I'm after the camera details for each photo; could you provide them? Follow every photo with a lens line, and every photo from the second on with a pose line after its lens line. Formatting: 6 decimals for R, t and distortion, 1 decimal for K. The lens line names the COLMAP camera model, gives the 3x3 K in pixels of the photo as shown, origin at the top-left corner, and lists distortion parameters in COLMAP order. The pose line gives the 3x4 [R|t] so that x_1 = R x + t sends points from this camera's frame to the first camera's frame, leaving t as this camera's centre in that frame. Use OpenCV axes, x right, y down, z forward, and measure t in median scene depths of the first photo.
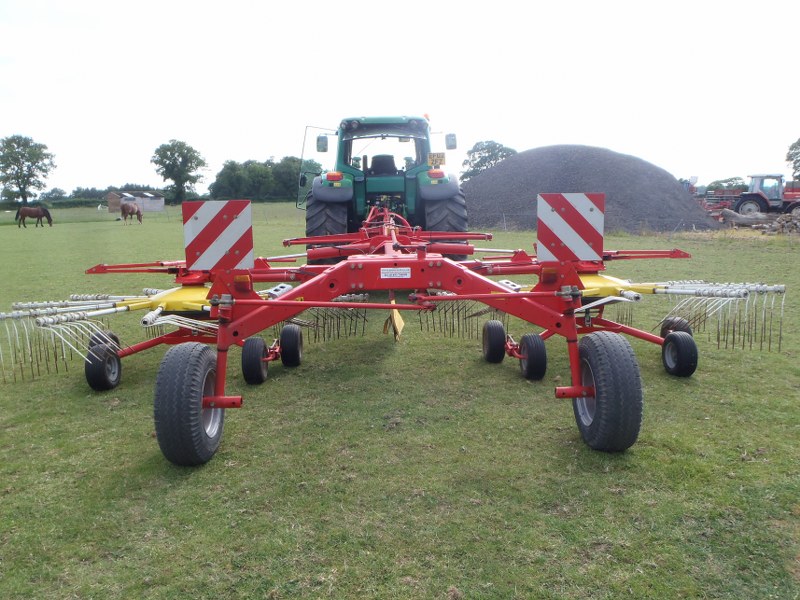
lens RADIAL K [[640.3, 0, 401.6], [0, 640.3, 346.3], [0, 0, 1]] dist [-0.099483, 0.072099]
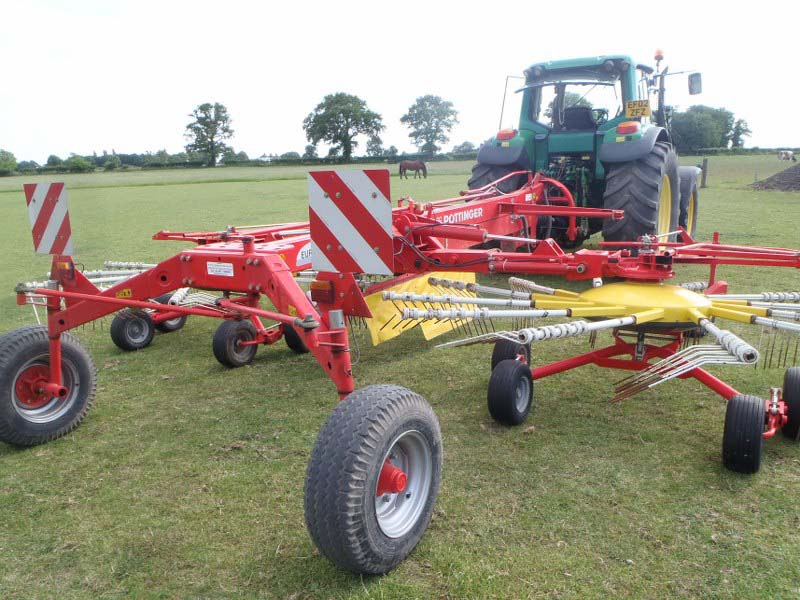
lens RADIAL K [[640.3, 0, 401.6], [0, 640.3, 346.3], [0, 0, 1]] dist [-0.099483, 0.072099]
pose [[0.826623, 0.146462, -0.543363, 0.281672], [-0.107765, 0.988868, 0.102602, -0.054838], [0.552341, -0.026258, 0.833204, 0.194893]]
